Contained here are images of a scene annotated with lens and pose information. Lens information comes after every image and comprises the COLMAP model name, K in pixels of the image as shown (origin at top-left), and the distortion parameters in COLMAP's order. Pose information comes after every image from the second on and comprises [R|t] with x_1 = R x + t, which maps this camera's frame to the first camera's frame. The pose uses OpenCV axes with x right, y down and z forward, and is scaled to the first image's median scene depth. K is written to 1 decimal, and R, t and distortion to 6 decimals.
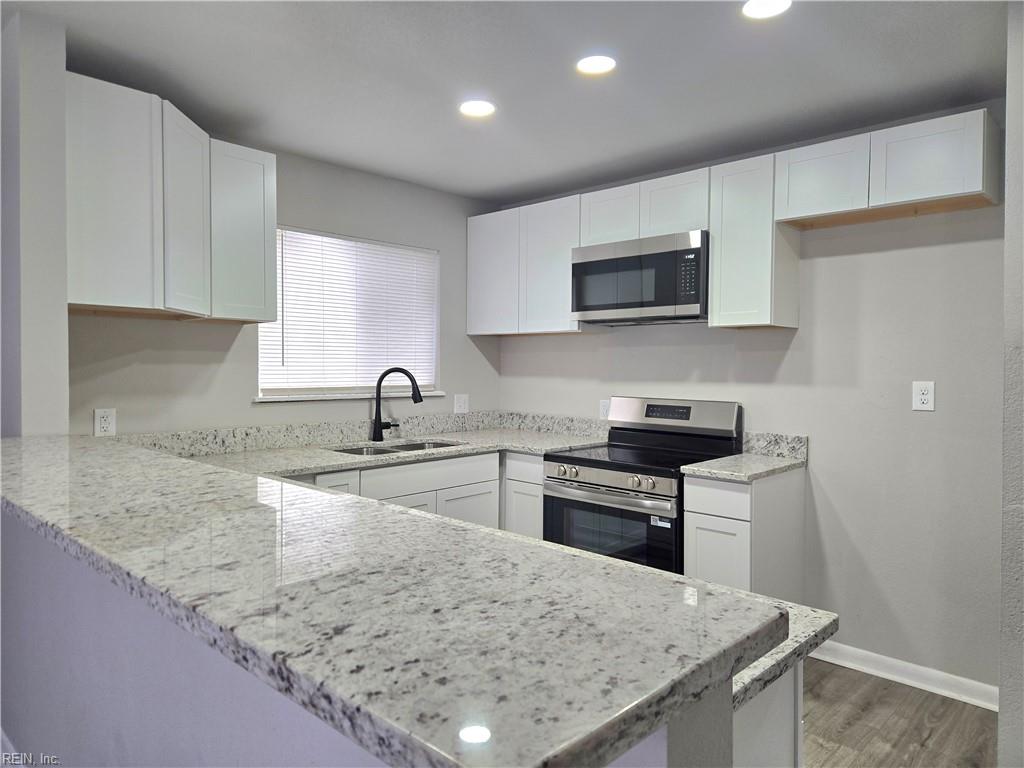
lens RADIAL K [[680.6, 0, 499.2], [0, 680.6, 383.1], [0, 0, 1]] dist [0.087107, -0.083133]
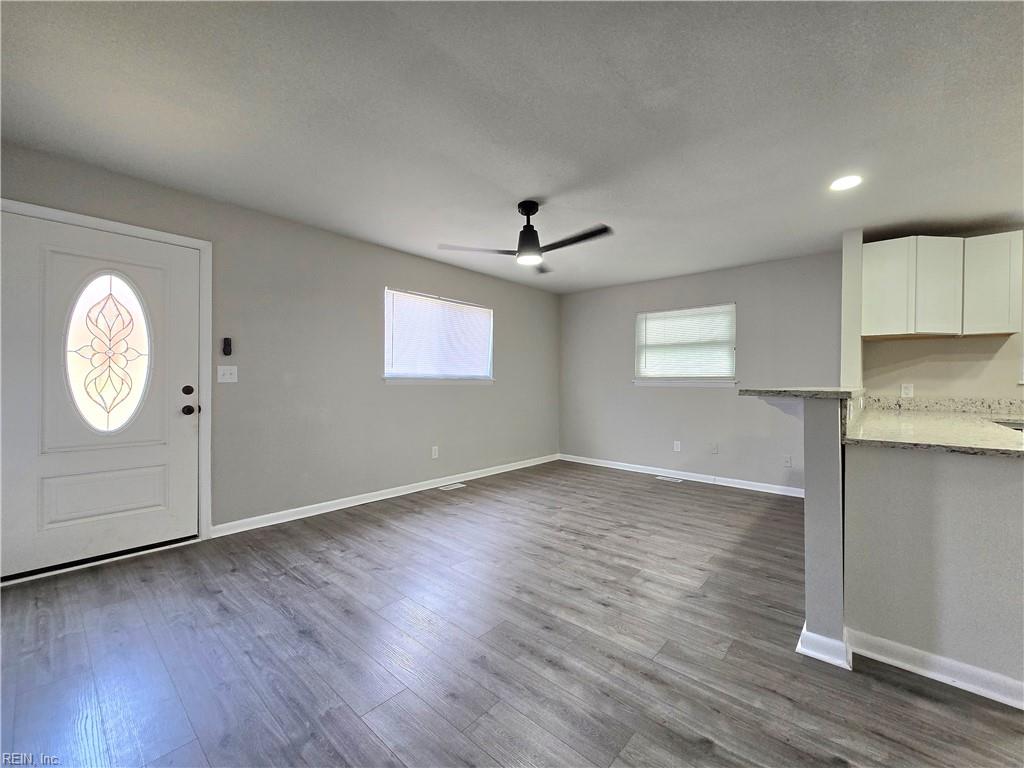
lens RADIAL K [[420.9, 0, 513.8], [0, 420.9, 383.3], [0, 0, 1]] dist [-0.001712, 0.000476]
pose [[0.049542, -0.002620, -0.998769, 0.559000], [-0.037878, 0.999272, -0.004500, 0.074947], [0.998054, 0.038054, 0.049407, -0.218062]]
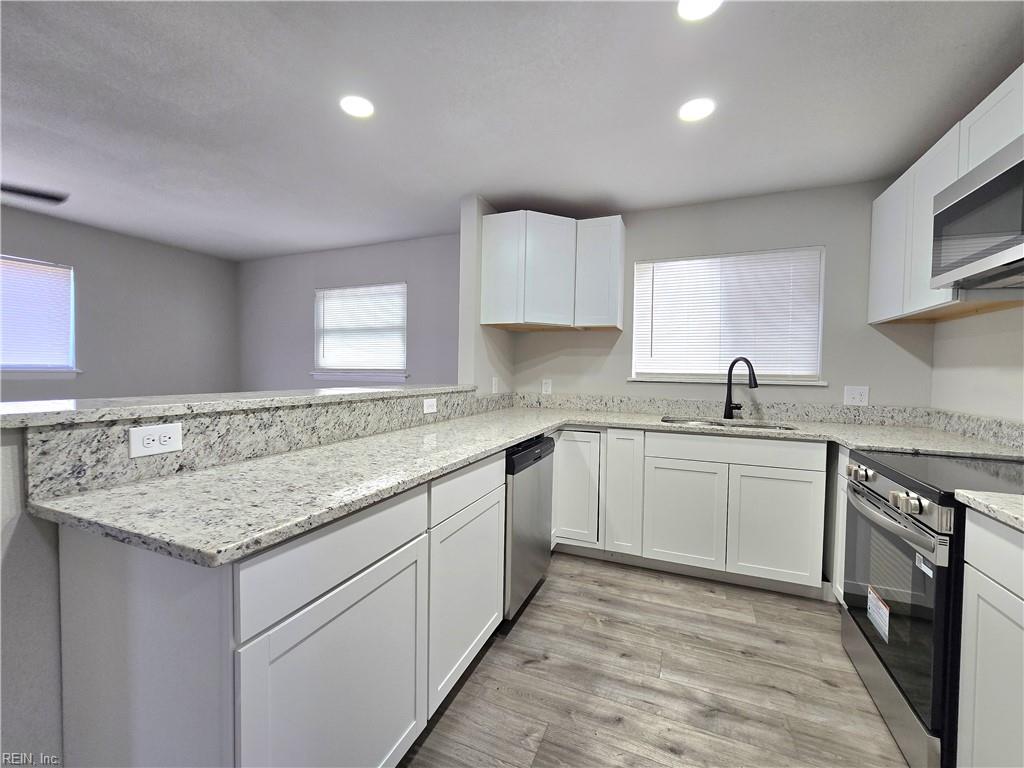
lens RADIAL K [[420.9, 0, 513.8], [0, 420.9, 383.3], [0, 0, 1]] dist [-0.001712, 0.000476]
pose [[0.367128, 0.026831, -0.929784, 0.419862], [-0.039229, 0.999141, 0.013343, 0.030733], [0.929343, 0.031576, 0.367865, 0.421928]]
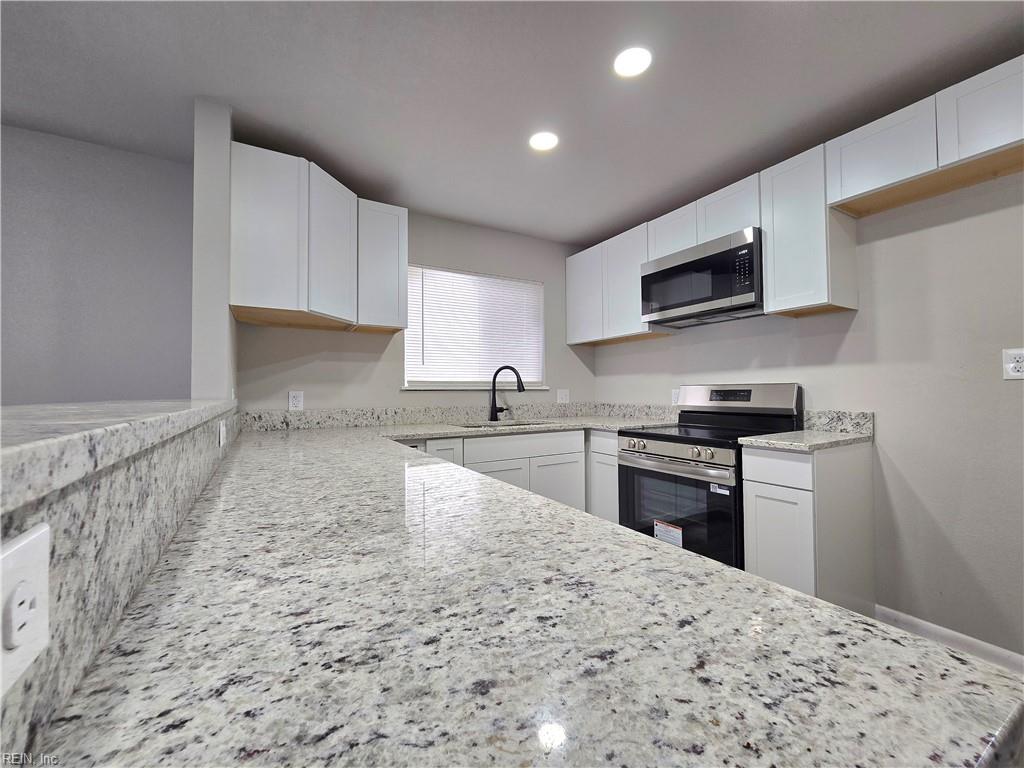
lens RADIAL K [[421.0, 0, 513.5], [0, 421.0, 386.1], [0, 0, 1]] dist [-0.004524, 0.000187]
pose [[0.963662, -0.019453, -0.266414, 0.091102], [0.008237, 0.999035, -0.043150, 0.058648], [0.266996, 0.039388, 0.962892, 0.238362]]
